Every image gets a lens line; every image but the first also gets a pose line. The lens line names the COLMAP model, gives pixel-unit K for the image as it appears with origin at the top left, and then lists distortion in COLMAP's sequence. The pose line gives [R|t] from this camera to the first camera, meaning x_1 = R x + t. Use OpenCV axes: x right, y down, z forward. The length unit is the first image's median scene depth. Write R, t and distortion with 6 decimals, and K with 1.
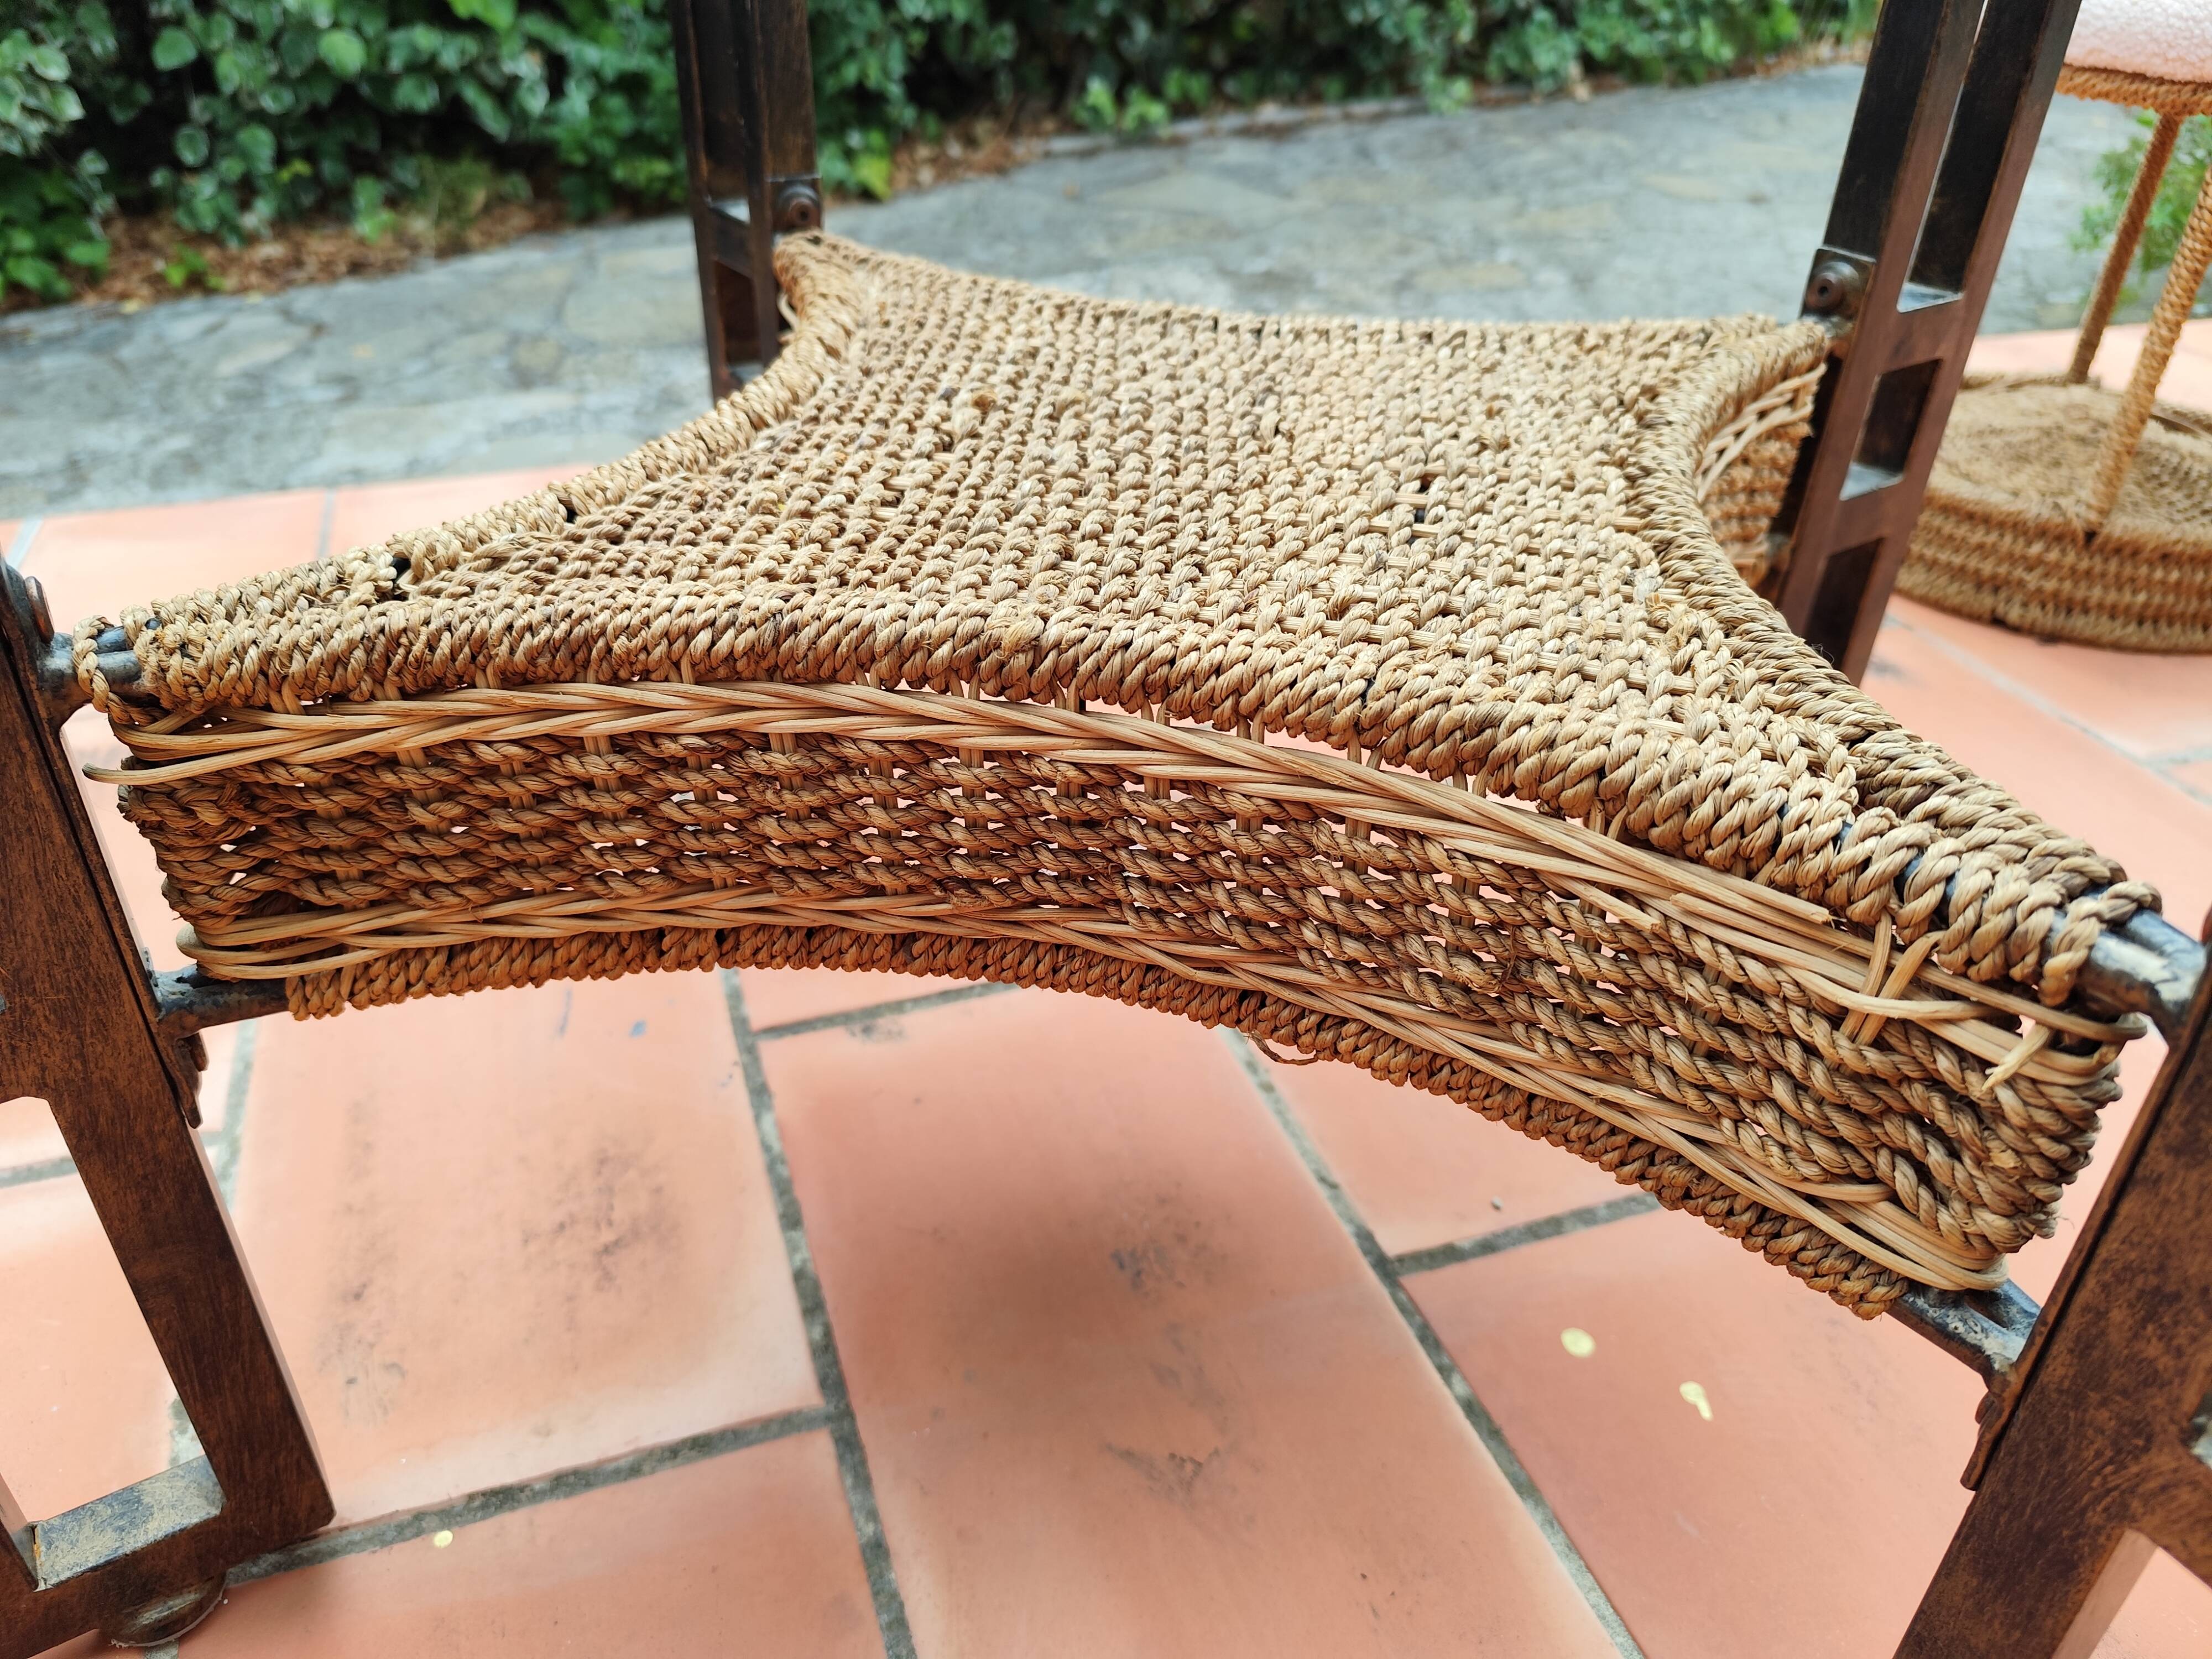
lens RADIAL K [[1545.5, 0, 1084.0], [0, 1545.5, 833.8], [0, 0, 1]] dist [0.029794, -0.040886]
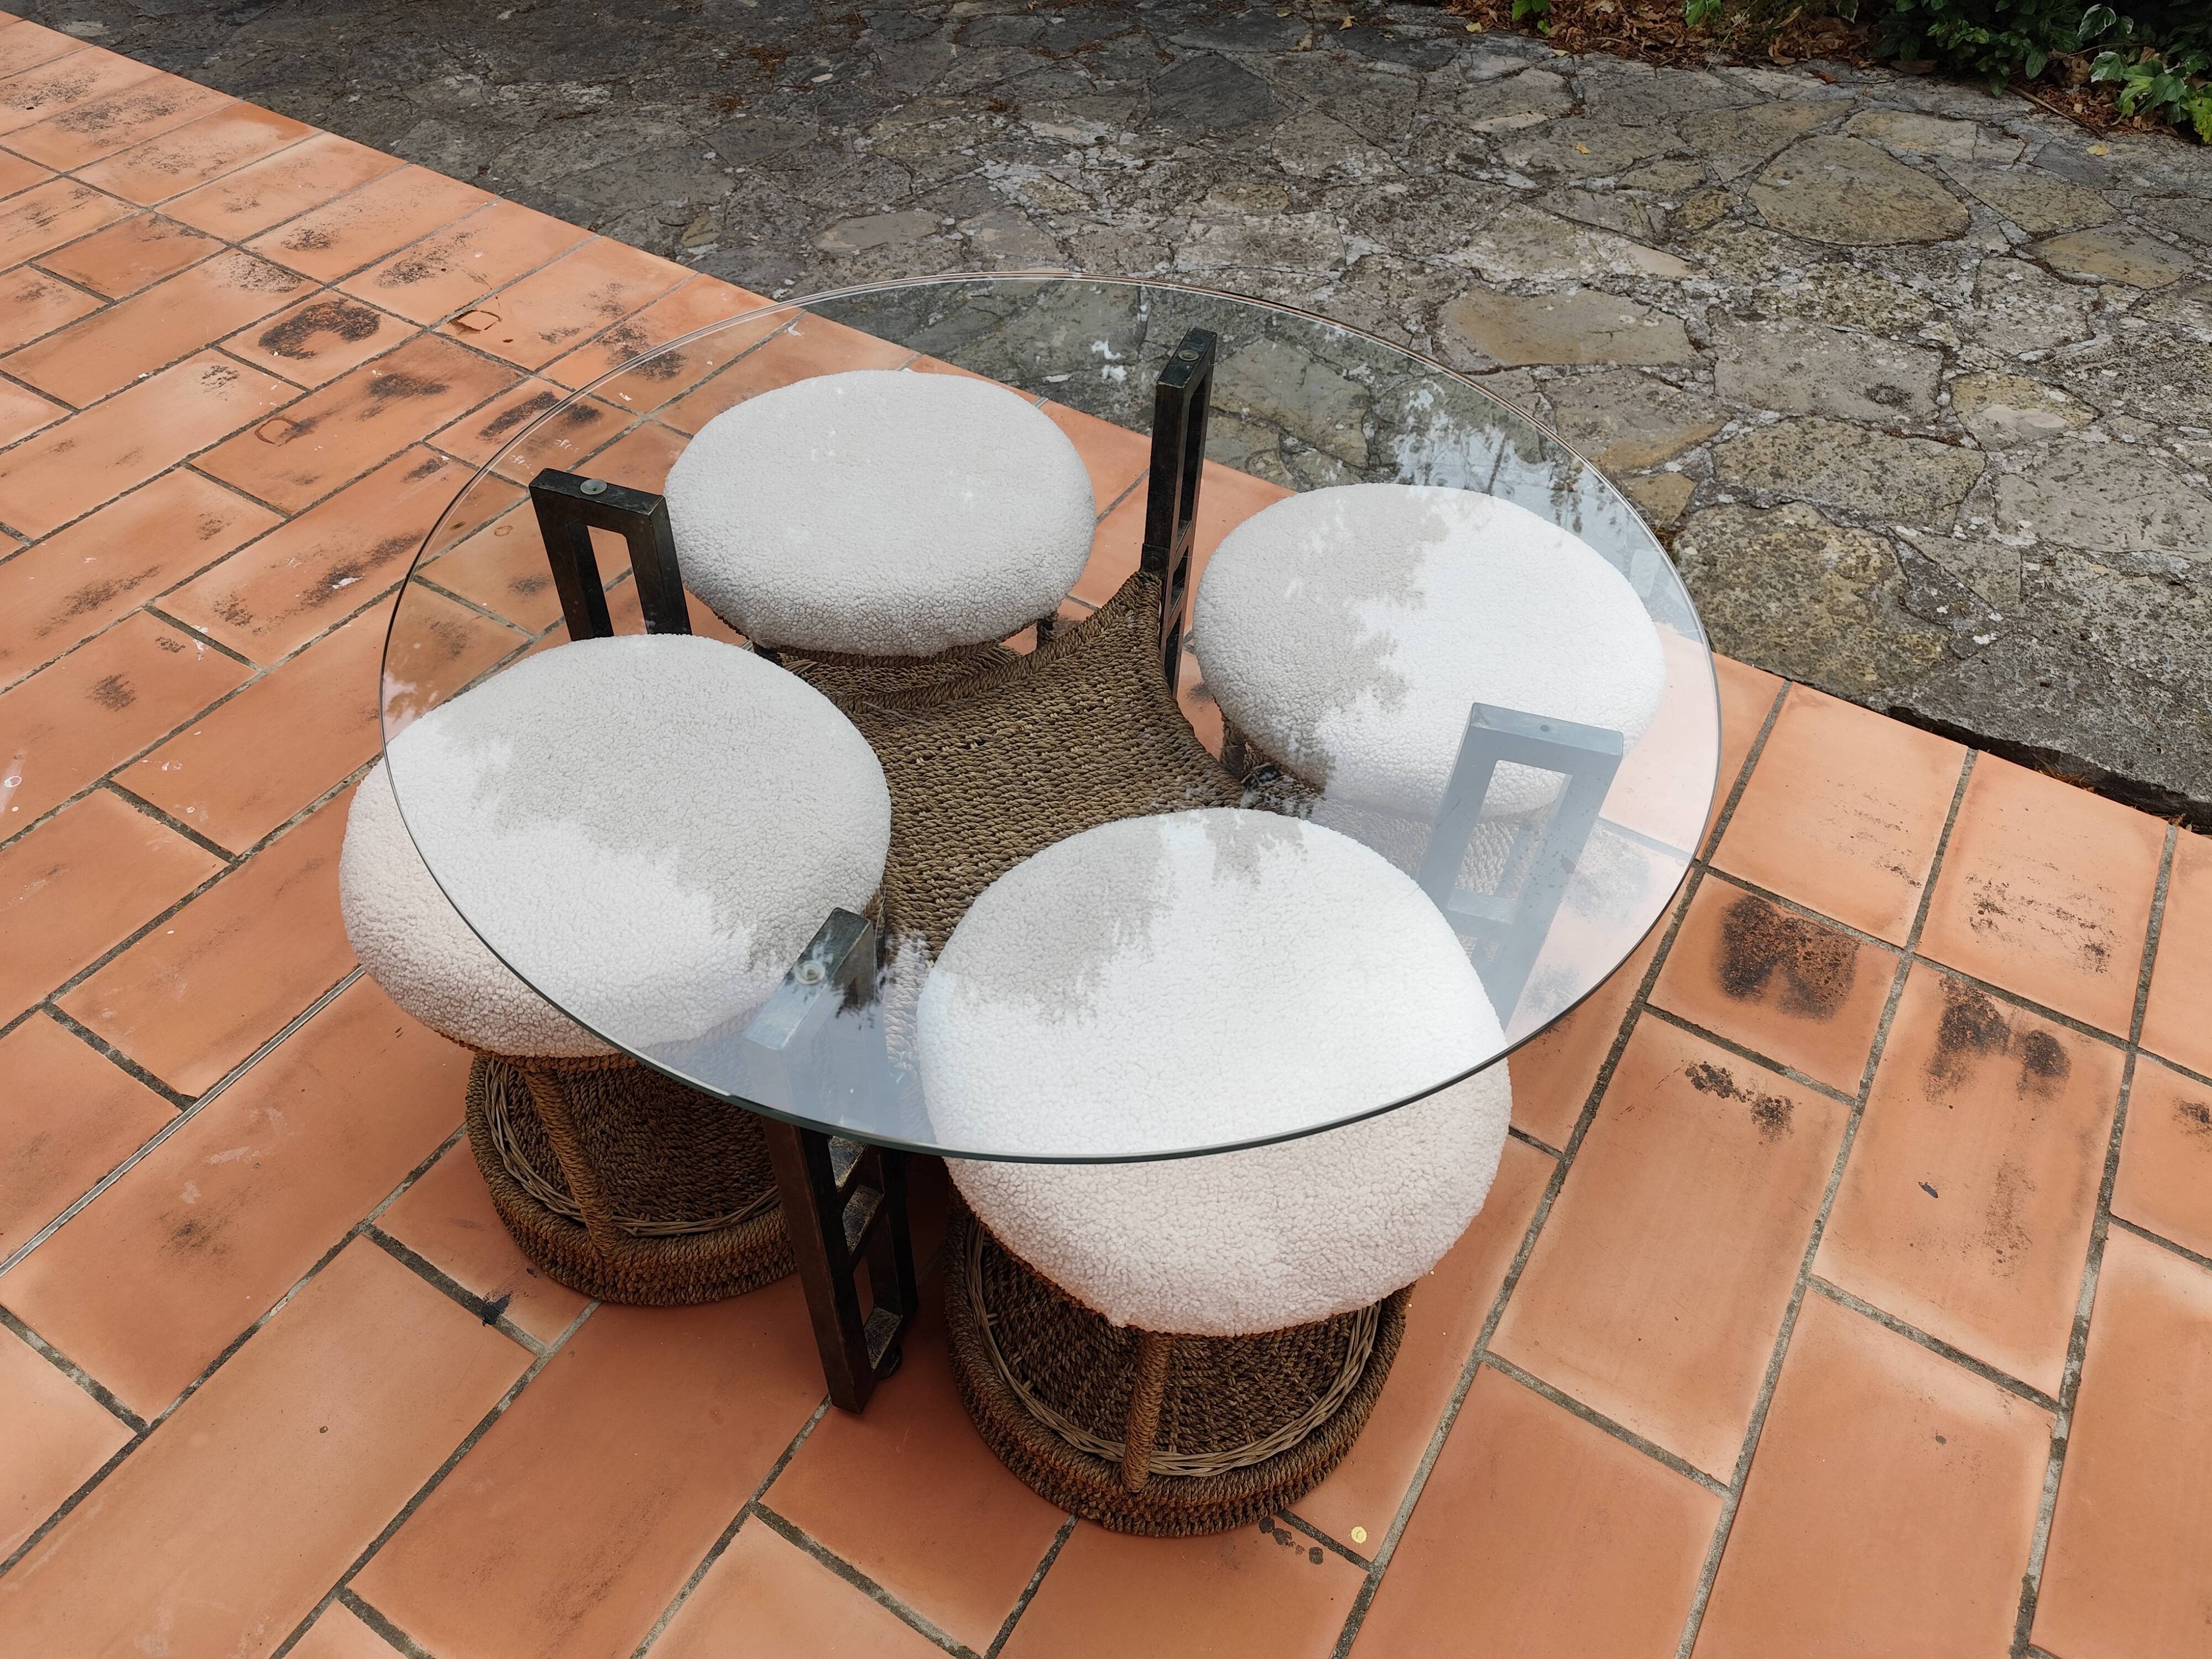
lens RADIAL K [[1545.5, 0, 1099.0], [0, 1545.5, 833.8], [0, 0, 1]] dist [0.029794, -0.040886]
pose [[0.636500, 0.573169, -0.516086, 0.333948], [-0.441826, 0.819426, 0.365145, -0.261220], [0.632184, -0.004395, 0.774806, -0.215315]]
